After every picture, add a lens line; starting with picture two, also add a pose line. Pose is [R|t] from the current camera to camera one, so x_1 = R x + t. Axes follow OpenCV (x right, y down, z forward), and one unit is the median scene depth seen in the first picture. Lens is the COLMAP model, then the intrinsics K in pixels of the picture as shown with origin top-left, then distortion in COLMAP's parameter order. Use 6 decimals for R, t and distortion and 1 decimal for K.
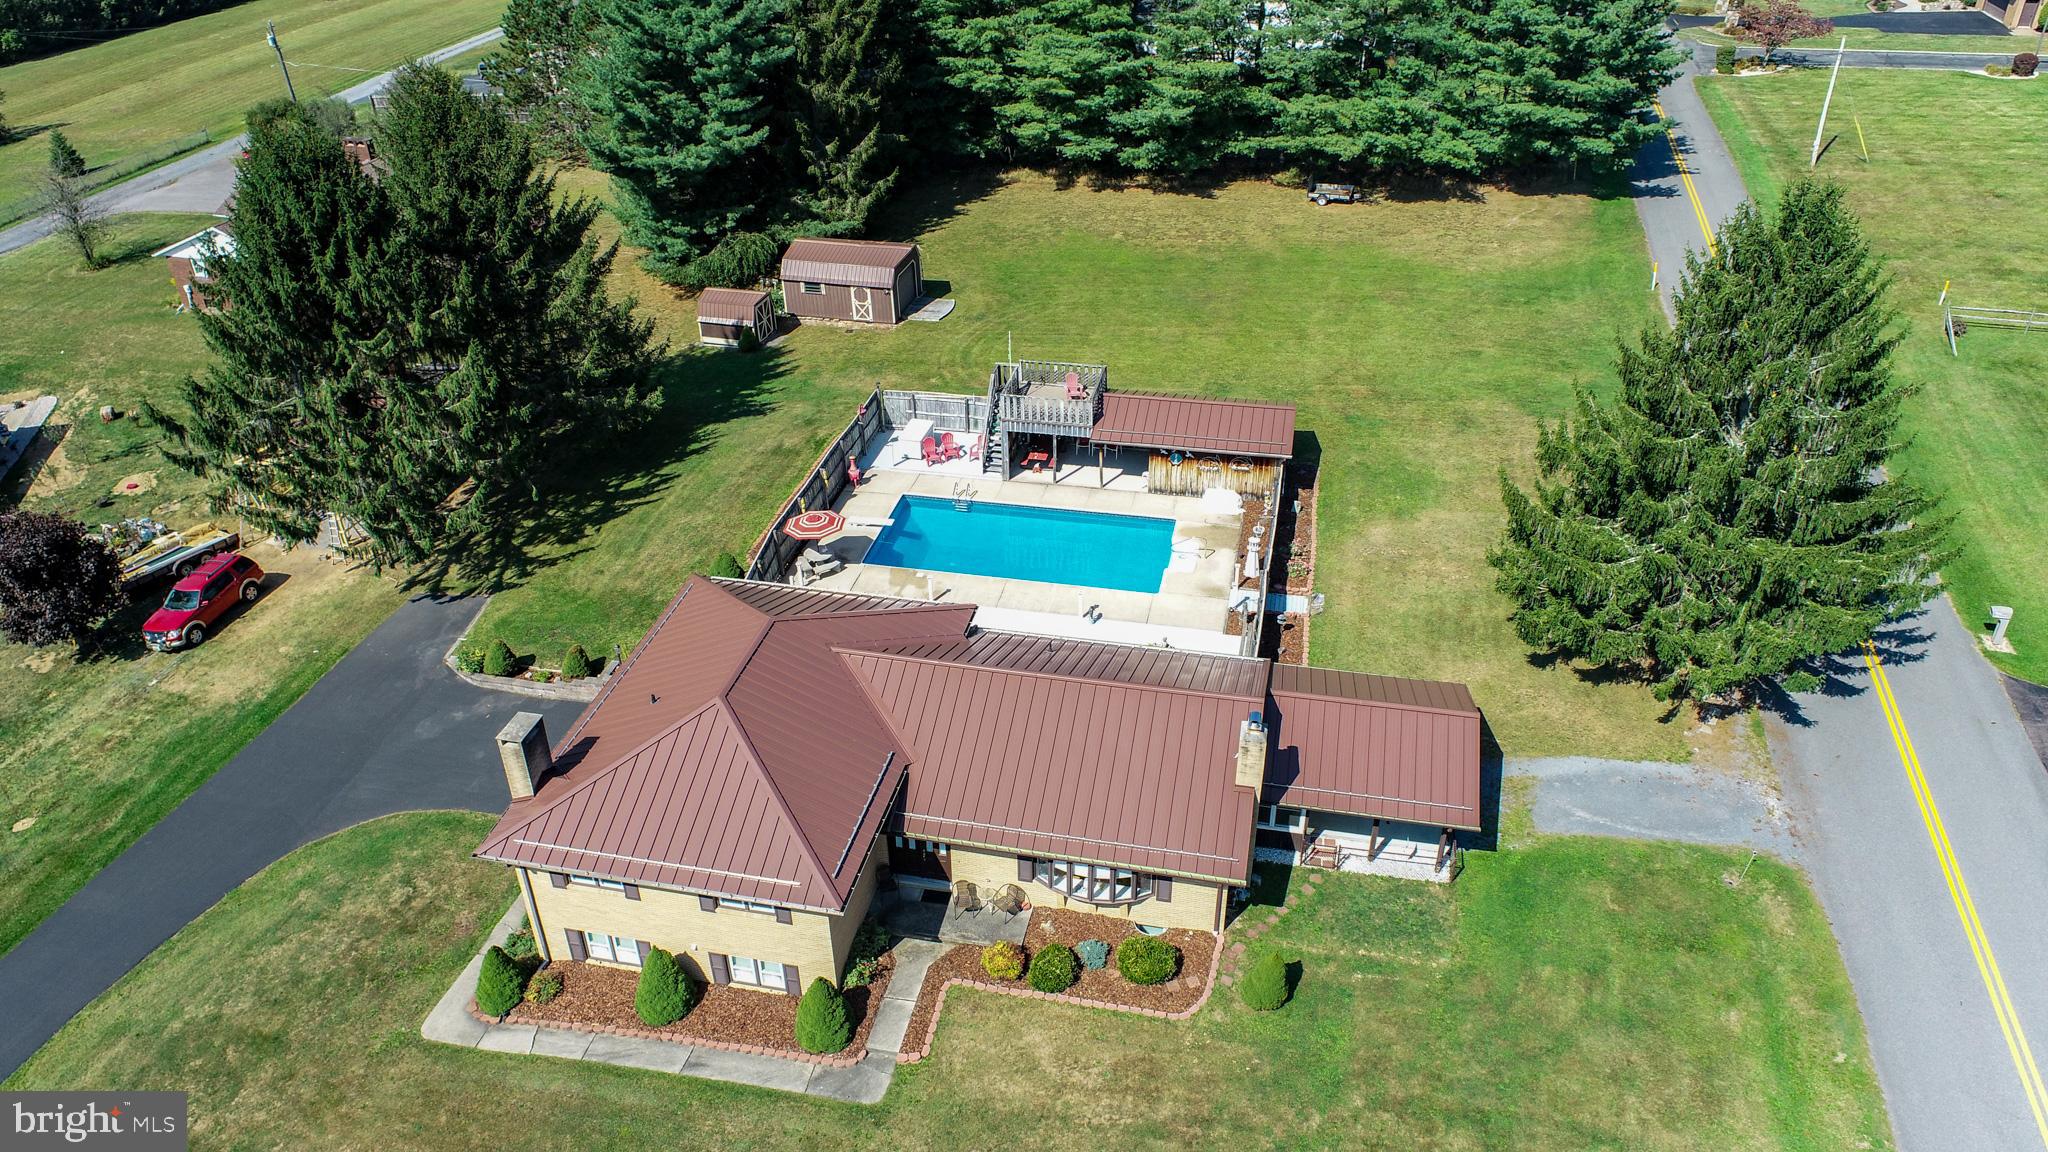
lens RADIAL K [[1382.3, 0, 1025.8], [0, 1382.3, 570.9], [0, 0, 1]] dist [-0.013213, 0.004586]
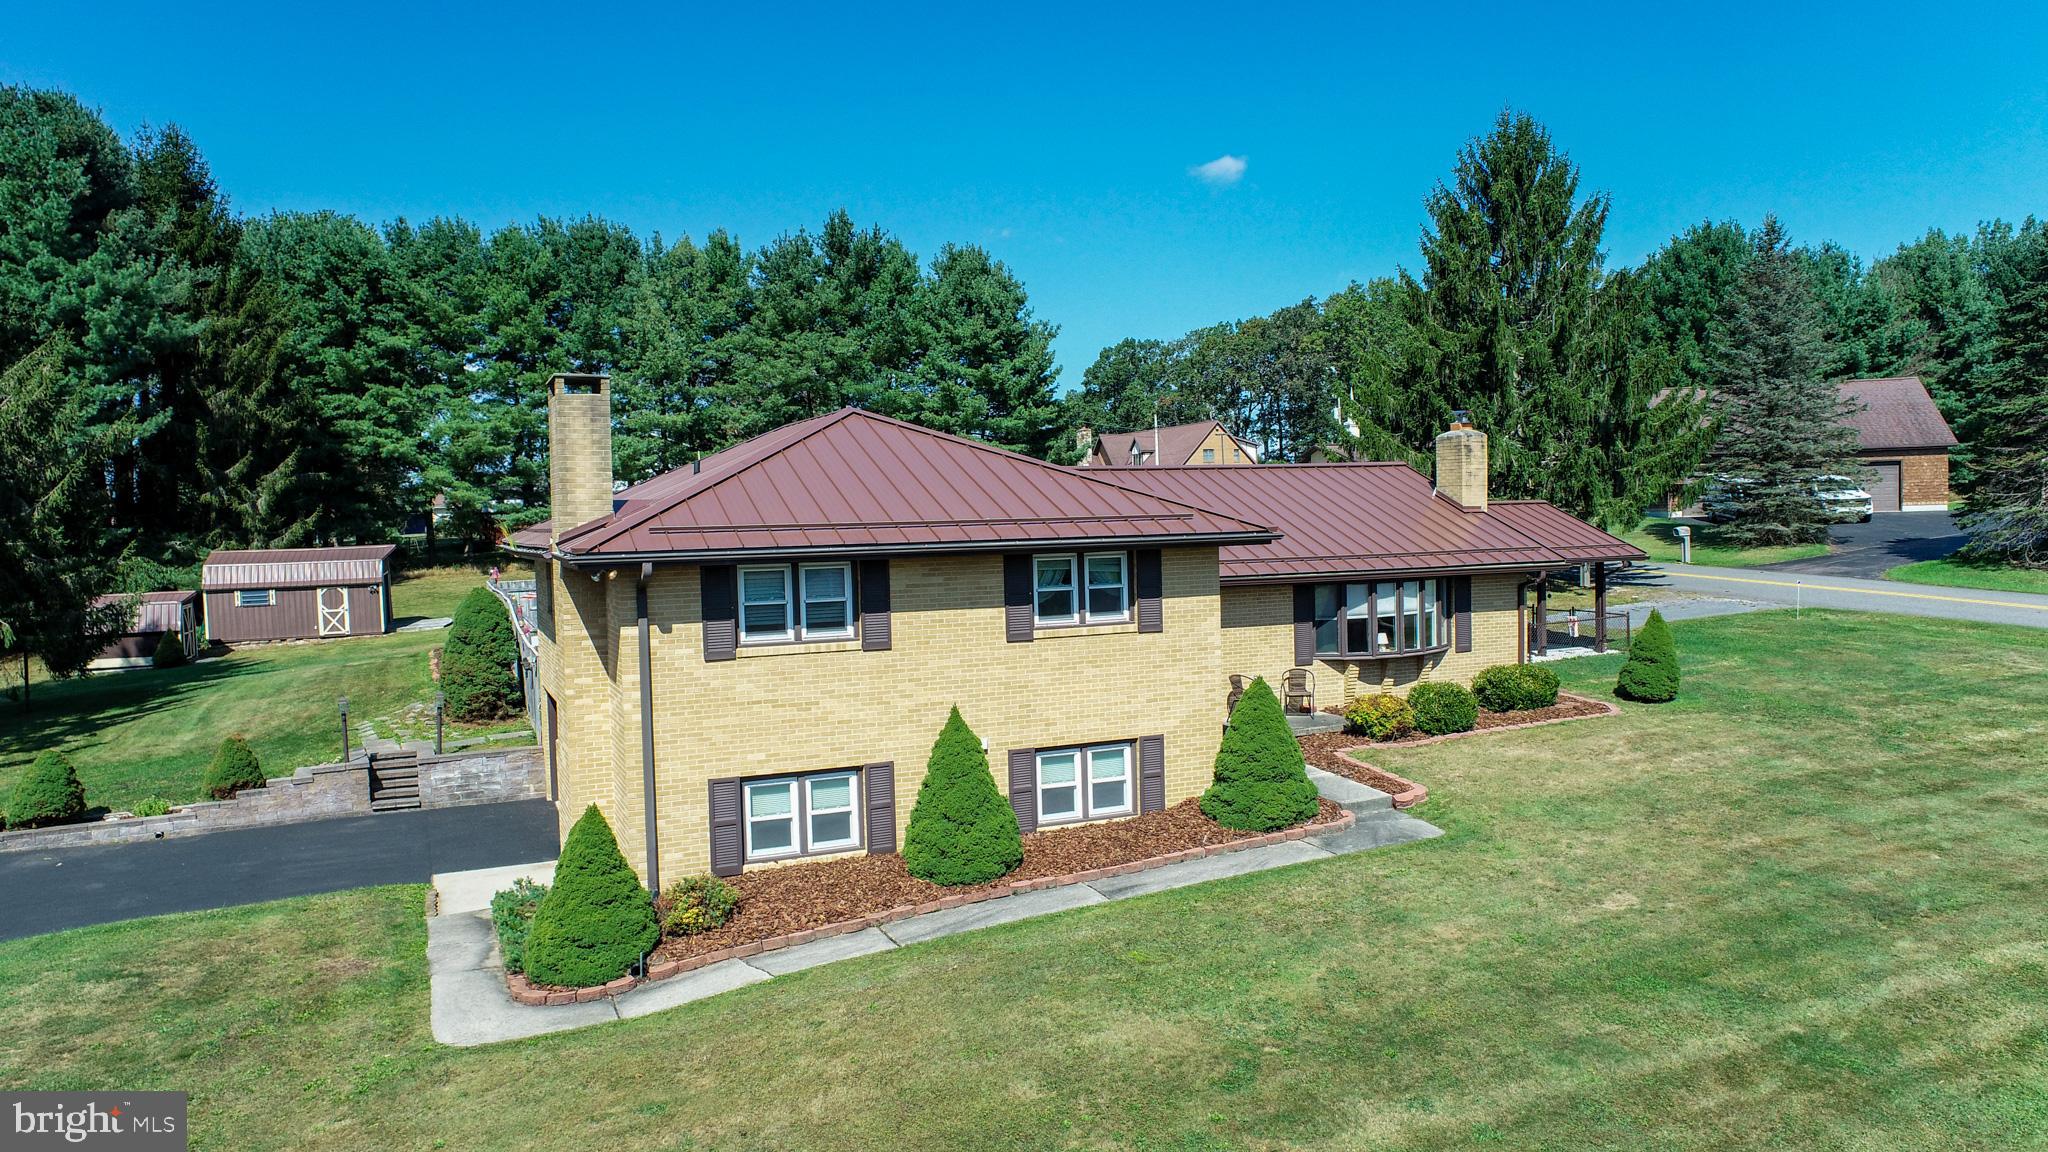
lens RADIAL K [[1362.5, 0, 1025.9], [0, 1362.5, 582.9], [0, 0, 1]] dist [-0.010018, 0.000623]
pose [[0.803886, -0.039989, 0.593438, -0.300922], [0.327254, 0.862877, -0.385160, 0.238256], [-0.496662, 0.503830, 0.706741, 0.335826]]
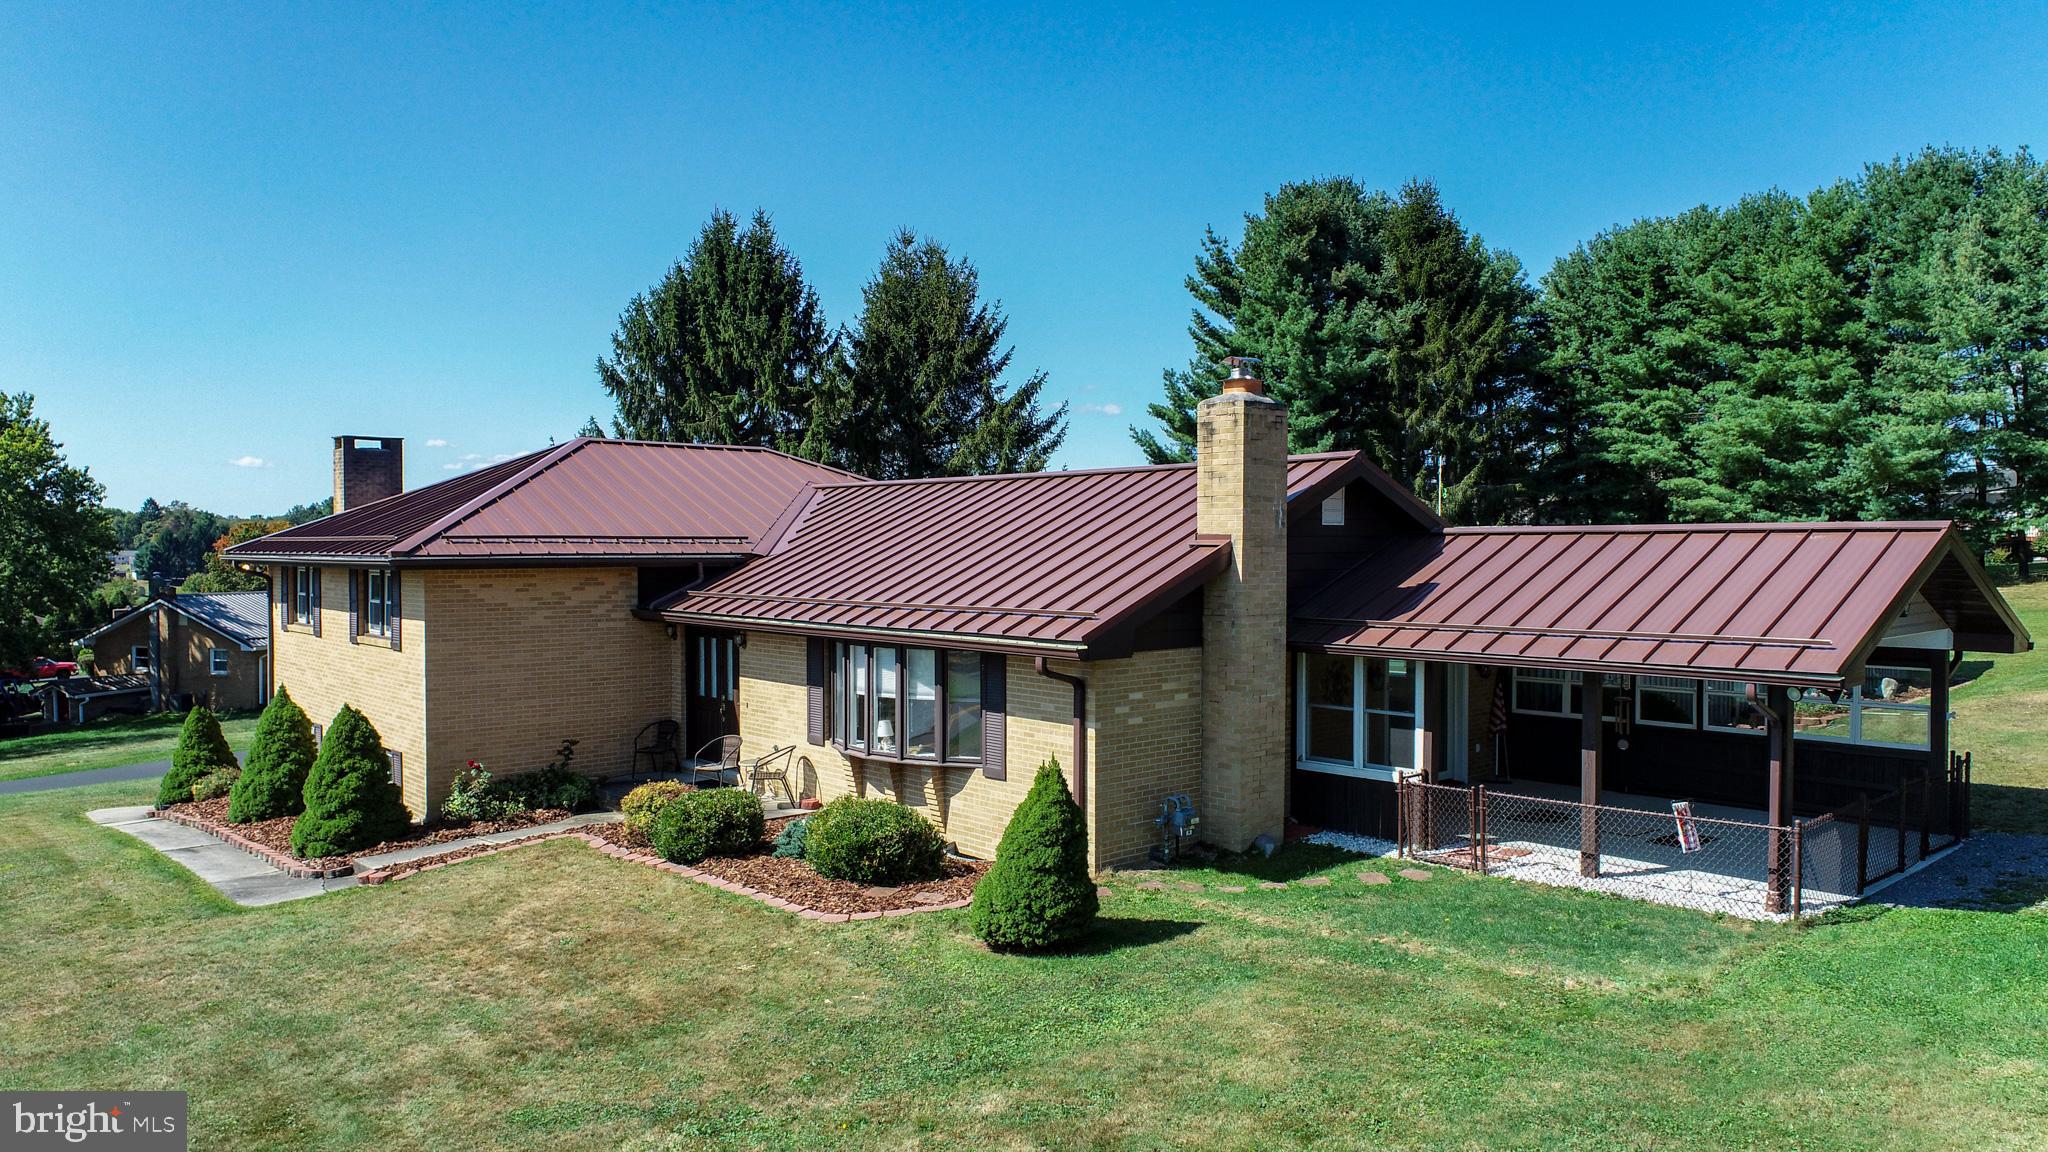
lens RADIAL K [[1382.3, 0, 1025.8], [0, 1382.3, 570.9], [0, 0, 1]] dist [-0.013213, 0.004586]
pose [[0.807286, 0.018660, -0.589865, 0.210839], [-0.315592, 0.858233, -0.404769, 0.206312], [0.498689, 0.512921, 0.698729, 0.384478]]
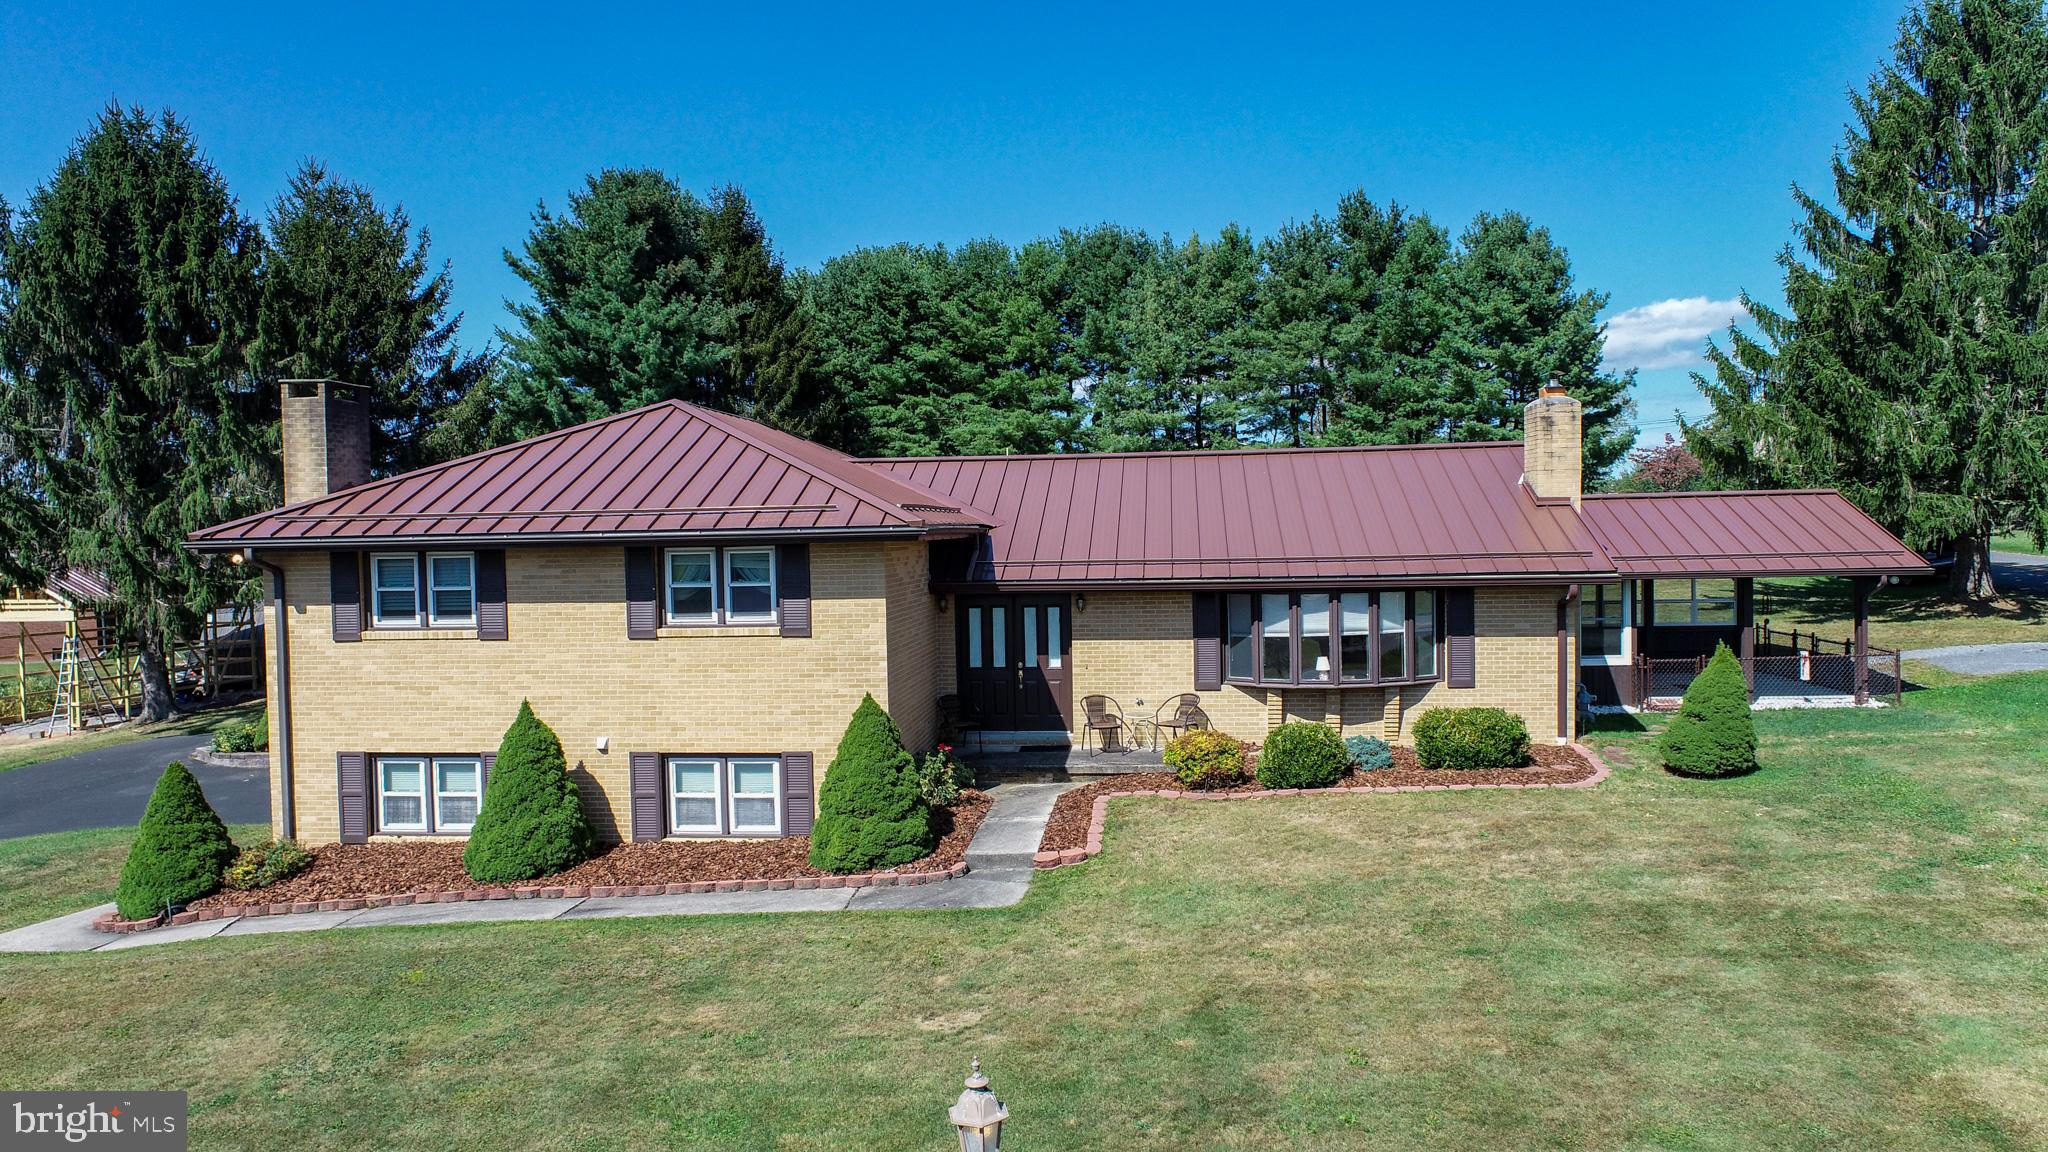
lens RADIAL K [[1371.5, 0, 1027.5], [0, 1371.5, 578.8], [0, 0, 1]] dist [-0.007254, -0.000224]
pose [[0.994338, -0.014020, 0.105335, -0.077446], [0.064556, 0.867070, -0.493987, 0.268920], [-0.084407, 0.497990, 0.863065, 0.295053]]
